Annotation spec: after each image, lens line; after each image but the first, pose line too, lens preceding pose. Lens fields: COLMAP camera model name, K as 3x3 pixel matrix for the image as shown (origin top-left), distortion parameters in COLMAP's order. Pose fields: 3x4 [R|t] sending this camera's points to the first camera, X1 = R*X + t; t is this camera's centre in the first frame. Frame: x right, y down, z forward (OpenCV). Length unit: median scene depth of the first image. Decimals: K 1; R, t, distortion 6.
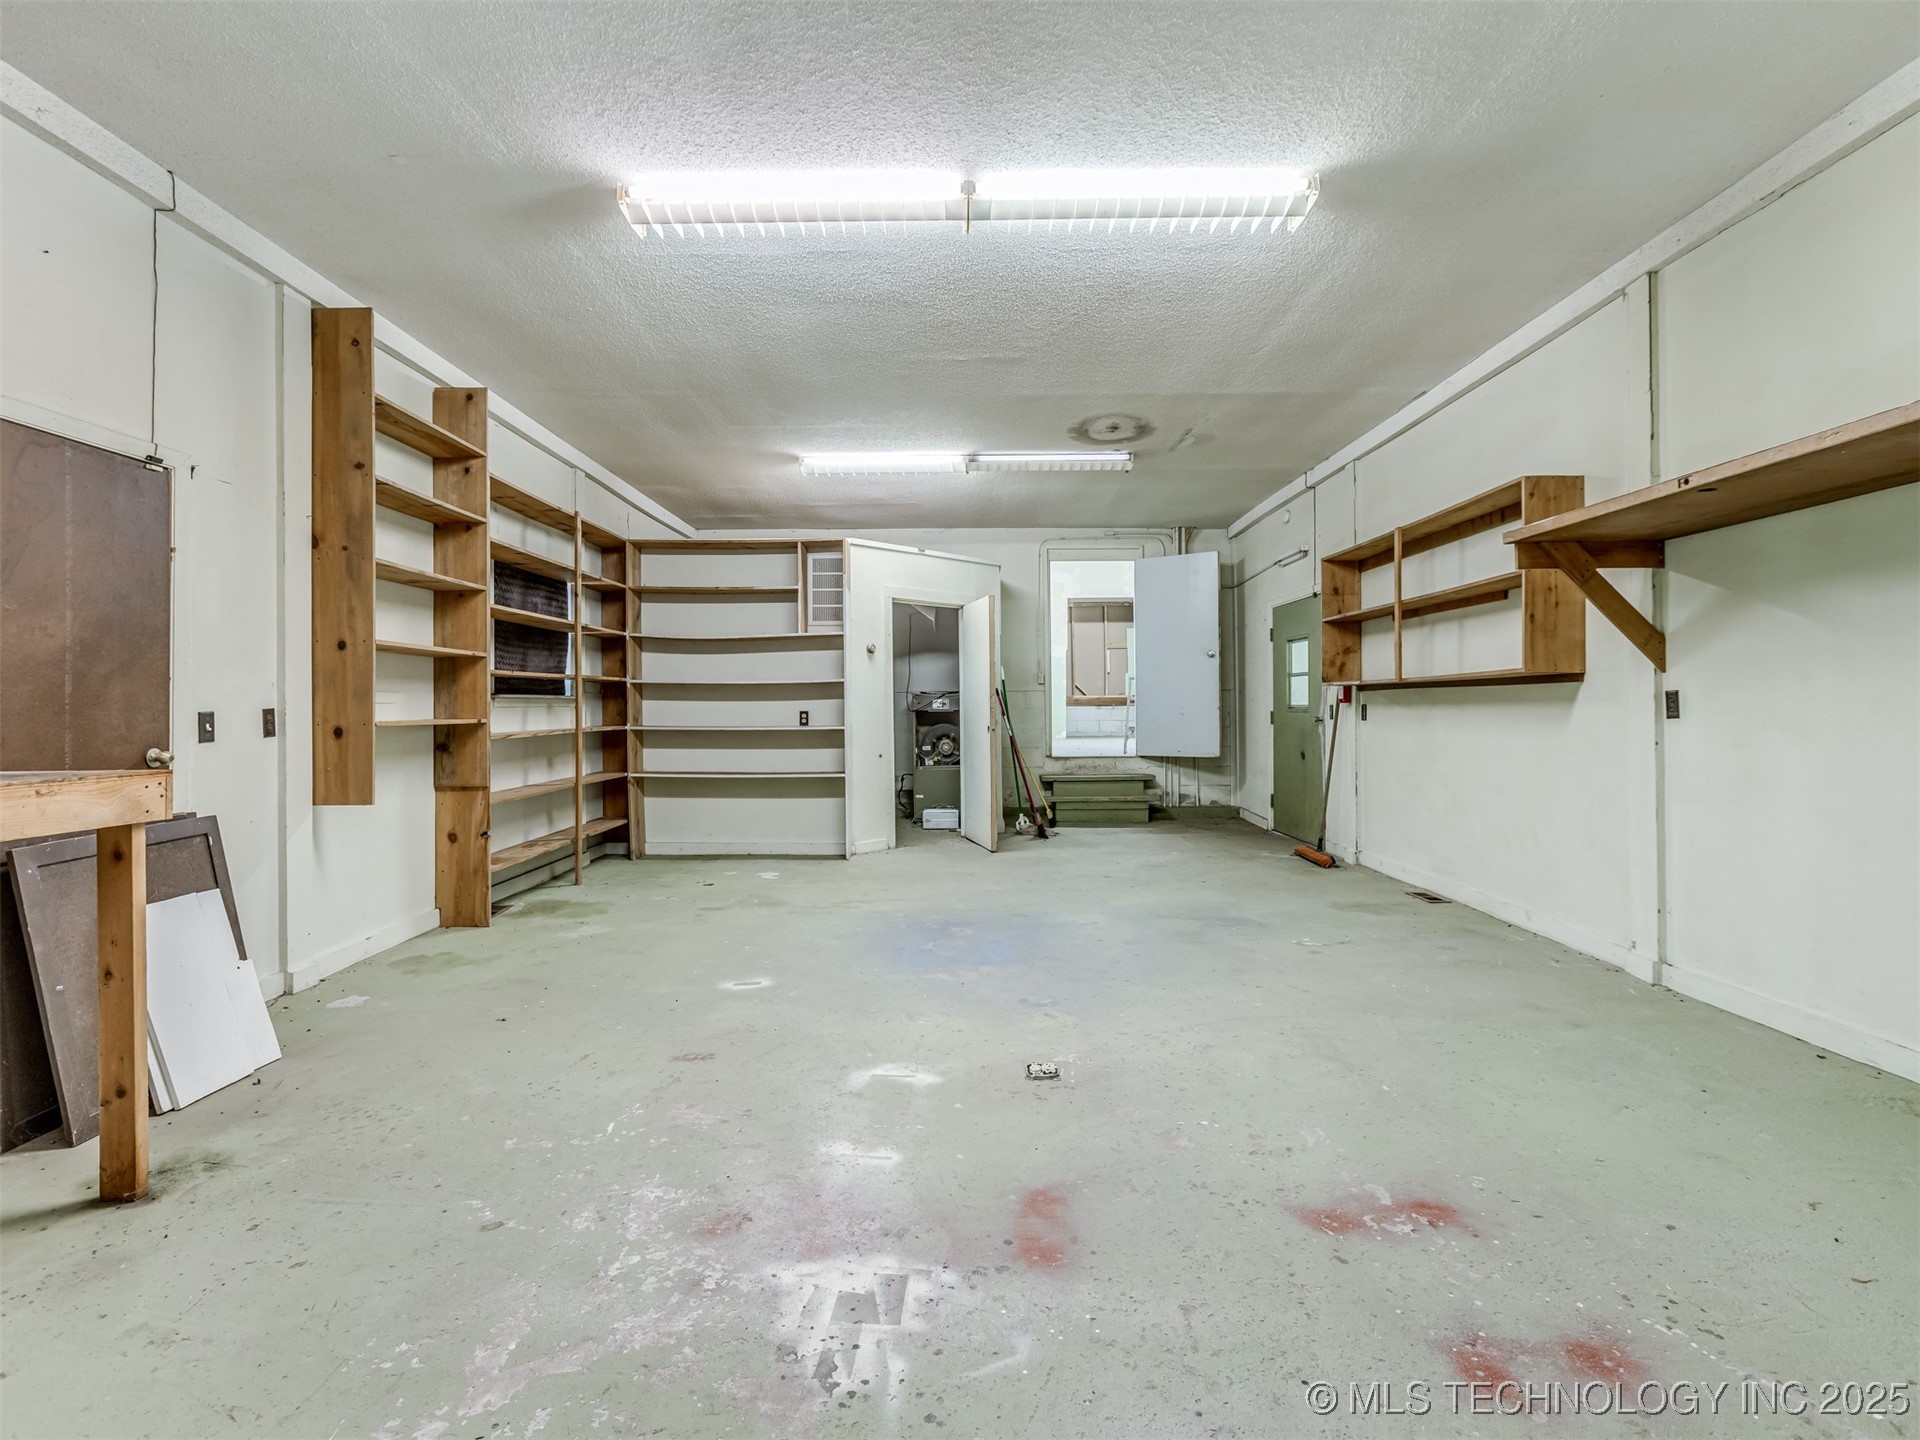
lens RADIAL K [[965.1, 0, 954.4], [0, 965.1, 697.5], [0, 0, 1]] dist [-0.028926, 0.020918]
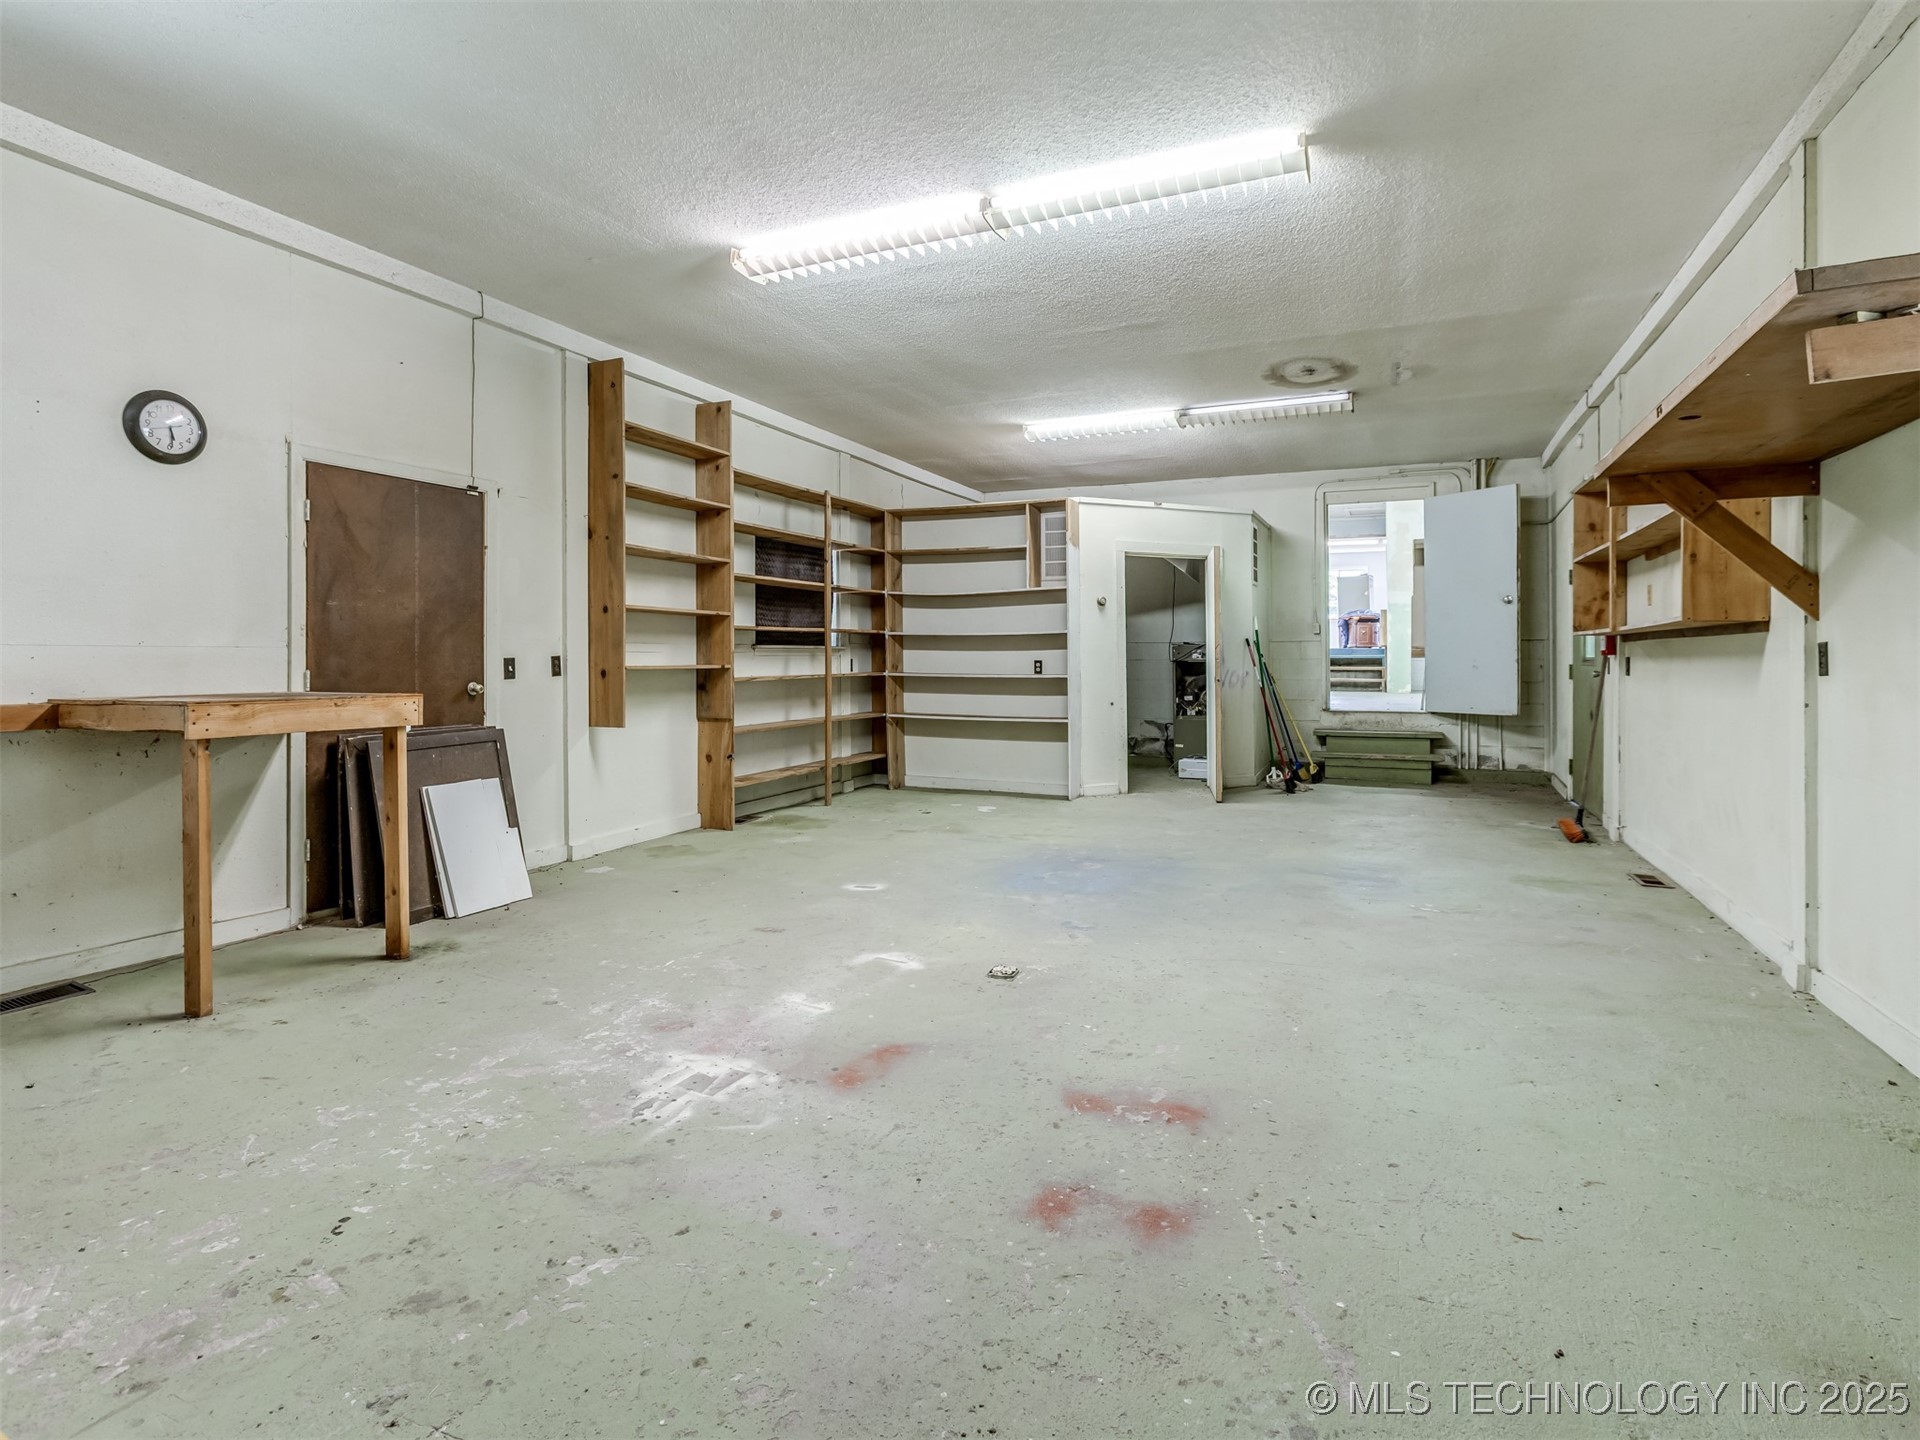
lens RADIAL K [[982.9, 0, 959.8], [0, 982.9, 657.5], [0, 0, 1]] dist [-0.036196, 0.027843]
pose [[0.917339, 0.005419, -0.398071, 0.298020], [-0.001103, 0.999938, 0.011070, -0.001889], [0.398106, -0.009716, 0.917288, -0.057969]]
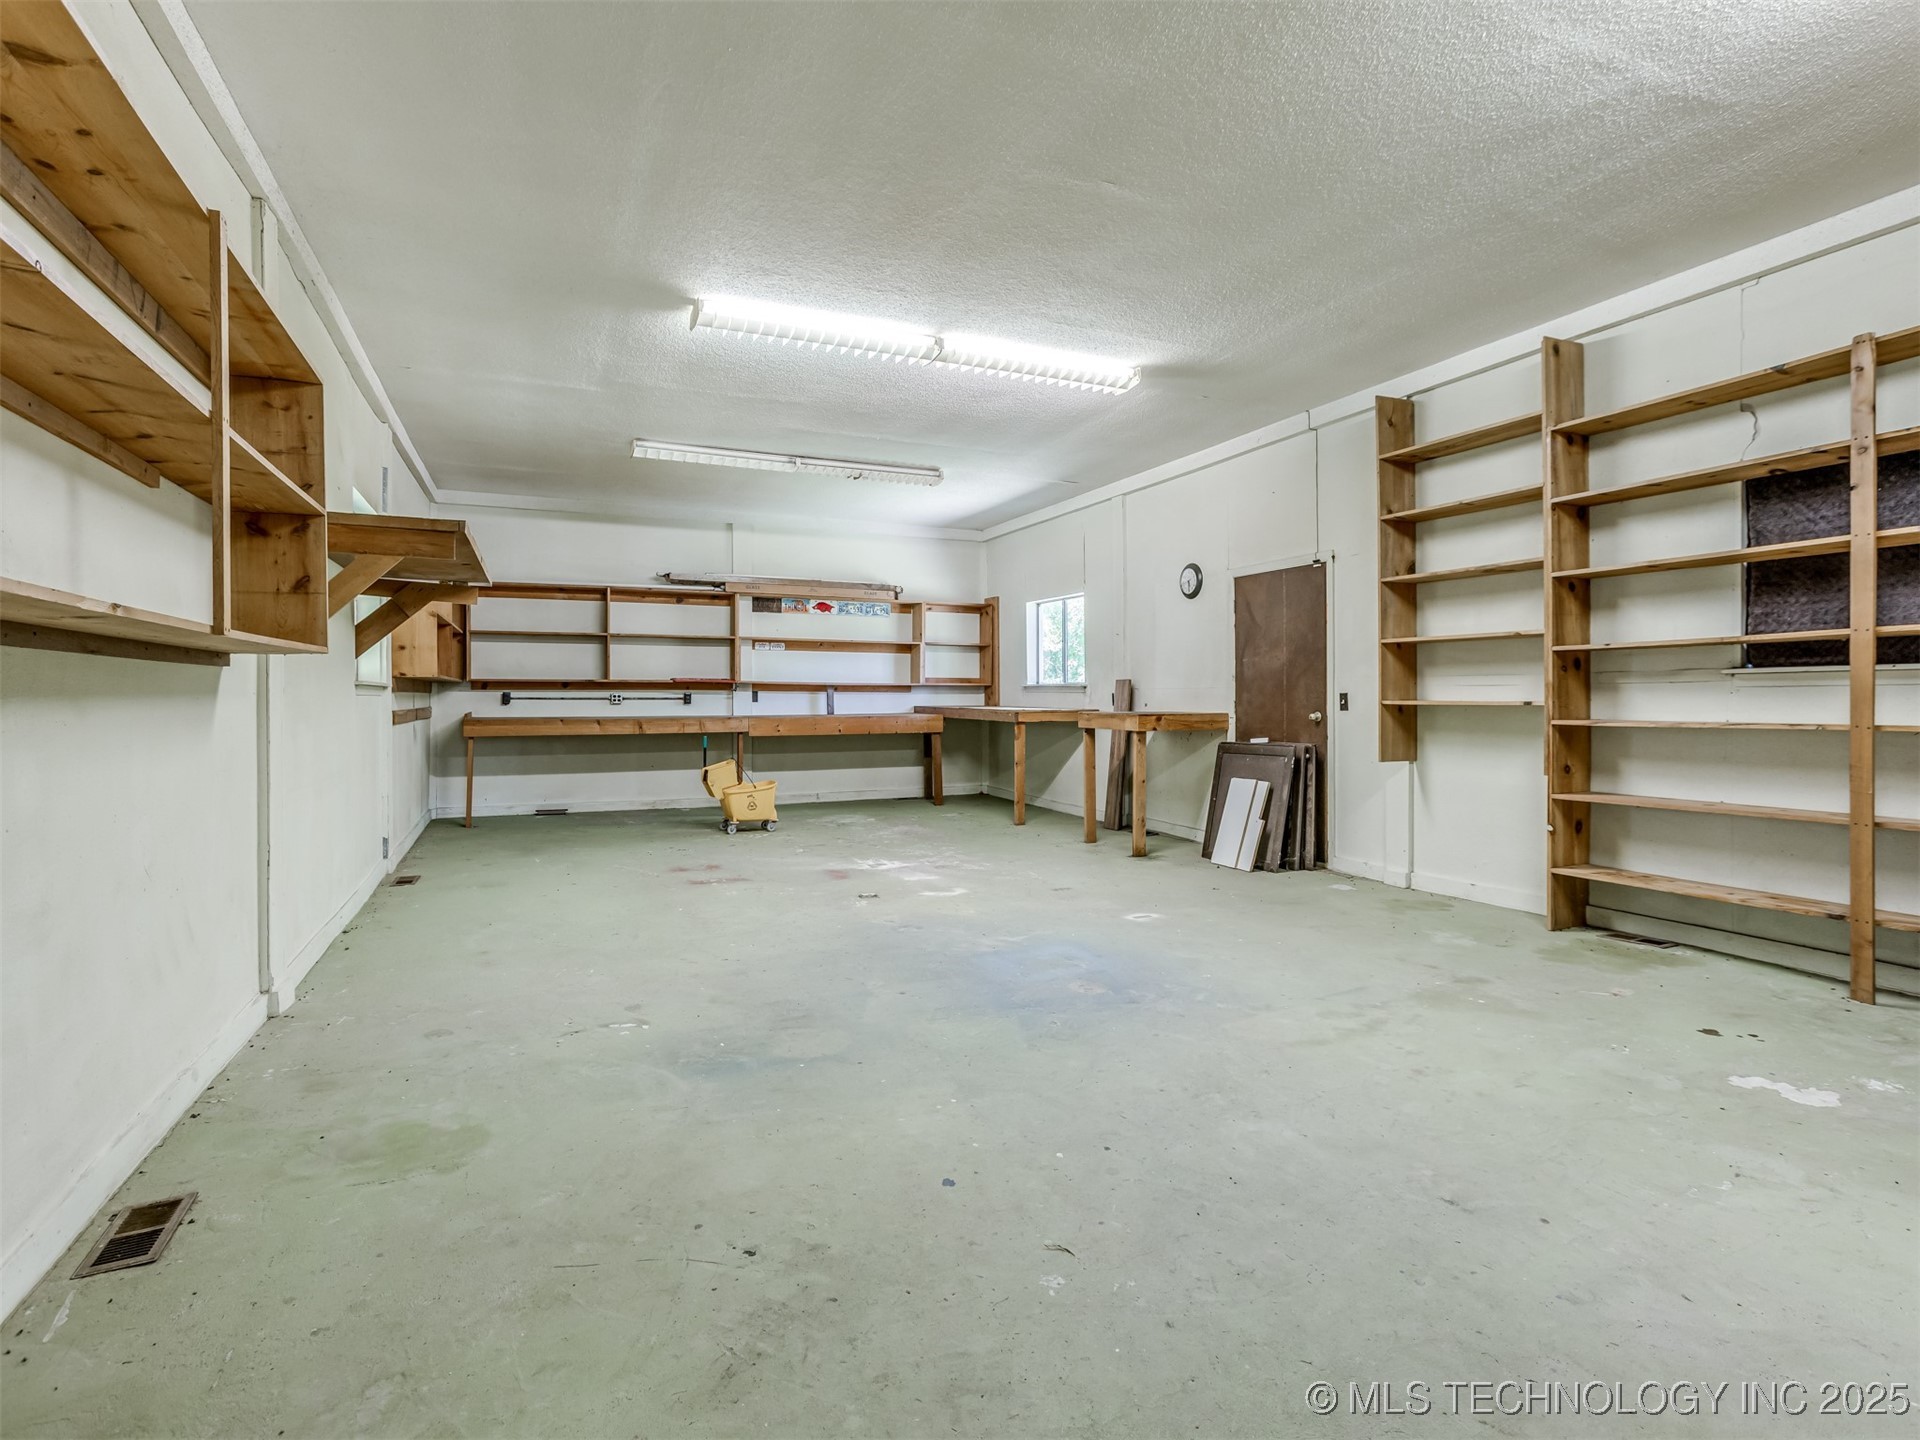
lens RADIAL K [[958.7, 0, 952.0], [0, 958.7, 706.7], [0, 0, 1]] dist [-0.023511, 0.000310]
pose [[-0.916347, 0.014574, -0.400120, 0.389548], [0.014163, 0.999892, 0.003984, 0.016023], [0.400135, -0.002016, -0.916454, 1.595977]]
